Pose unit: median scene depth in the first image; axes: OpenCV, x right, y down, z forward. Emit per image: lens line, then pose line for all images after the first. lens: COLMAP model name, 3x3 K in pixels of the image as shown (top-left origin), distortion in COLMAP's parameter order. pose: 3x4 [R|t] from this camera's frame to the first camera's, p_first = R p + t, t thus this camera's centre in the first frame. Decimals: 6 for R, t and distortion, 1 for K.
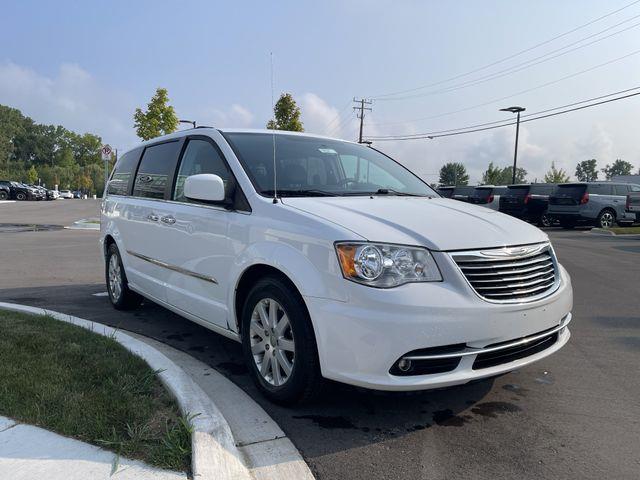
lens RADIAL K [[492.4, 0, 325.6], [0, 492.4, 233.9], [0, 0, 1]] dist [0.082155, -0.118051]
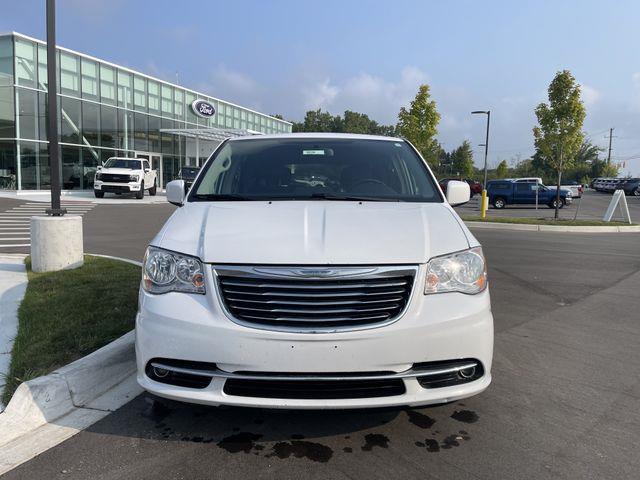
lens RADIAL K [[492.4, 0, 325.6], [0, 492.4, 233.9], [0, 0, 1]] dist [0.082155, -0.118051]
pose [[0.790528, 0.053331, -0.610100, 0.122495], [-0.041831, 0.998577, 0.033086, -0.007724], [0.610996, -0.000634, 0.791634, 0.047297]]
